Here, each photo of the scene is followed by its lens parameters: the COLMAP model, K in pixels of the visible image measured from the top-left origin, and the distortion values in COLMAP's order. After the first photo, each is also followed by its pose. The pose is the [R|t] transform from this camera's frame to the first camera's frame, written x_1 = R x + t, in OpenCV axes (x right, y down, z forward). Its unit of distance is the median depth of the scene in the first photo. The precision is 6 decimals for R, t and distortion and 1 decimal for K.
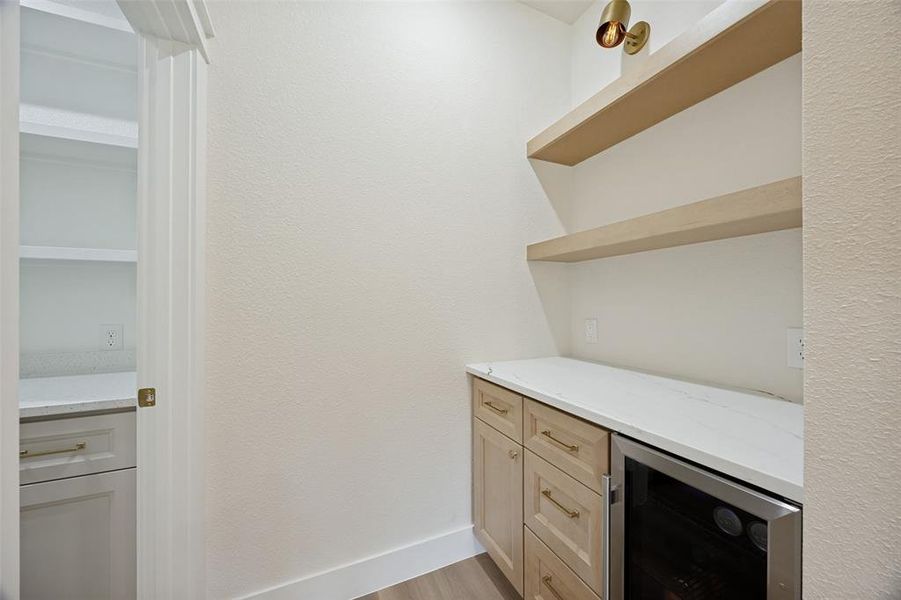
lens RADIAL K [[341.9, 0, 447.5], [0, 341.9, 302.5], [0, 0, 1]] dist [-0.002152, 0.000284]
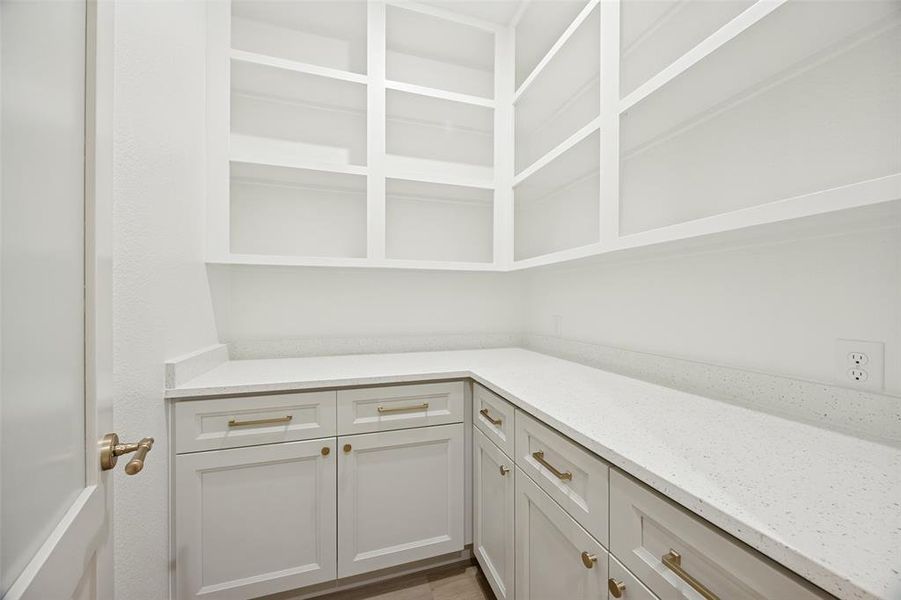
lens RADIAL K [[341.9, 0, 453.5], [0, 341.9, 299.4], [0, 0, 1]] dist [-0.002152, 0.000284]
pose [[0.995257, 0.005932, -0.097095, -0.367219], [-0.006547, 0.999960, -0.006016, 0.002211], [0.097055, 0.006623, 0.995257, -0.160317]]
